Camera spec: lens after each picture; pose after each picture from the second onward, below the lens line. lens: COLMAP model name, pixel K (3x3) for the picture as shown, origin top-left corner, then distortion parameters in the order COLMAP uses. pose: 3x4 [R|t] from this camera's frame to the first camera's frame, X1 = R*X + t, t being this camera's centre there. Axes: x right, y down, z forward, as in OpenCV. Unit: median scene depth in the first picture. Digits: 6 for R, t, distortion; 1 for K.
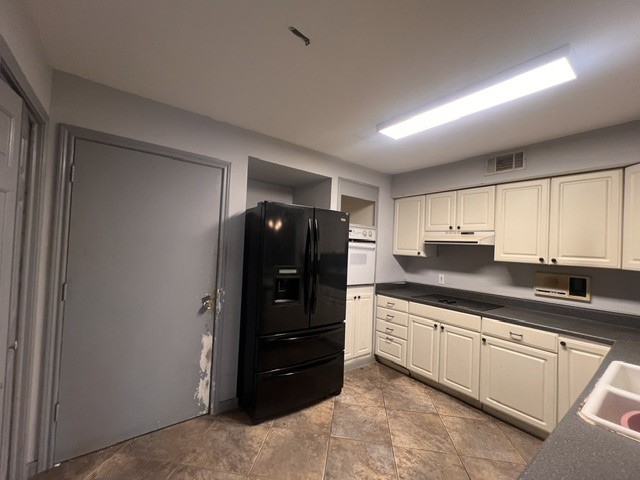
lens RADIAL K [[249.9, 0, 316.3], [0, 249.9, 240.4], [0, 0, 1]] dist [0.000645, -0.000336]
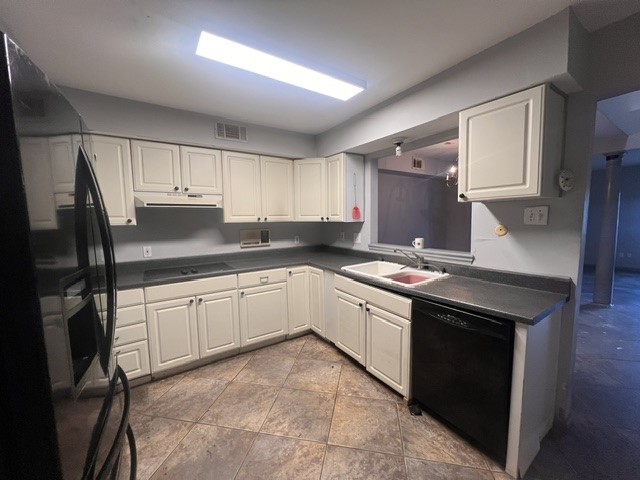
lens RADIAL K [[249.9, 0, 316.3], [0, 249.9, 240.4], [0, 0, 1]] dist [0.000645, -0.000336]
pose [[0.094481, -0.129980, 0.987005, -0.355056], [0.001747, 0.991460, 0.130399, 0.017929], [-0.995525, -0.010595, 0.093901, 0.543687]]
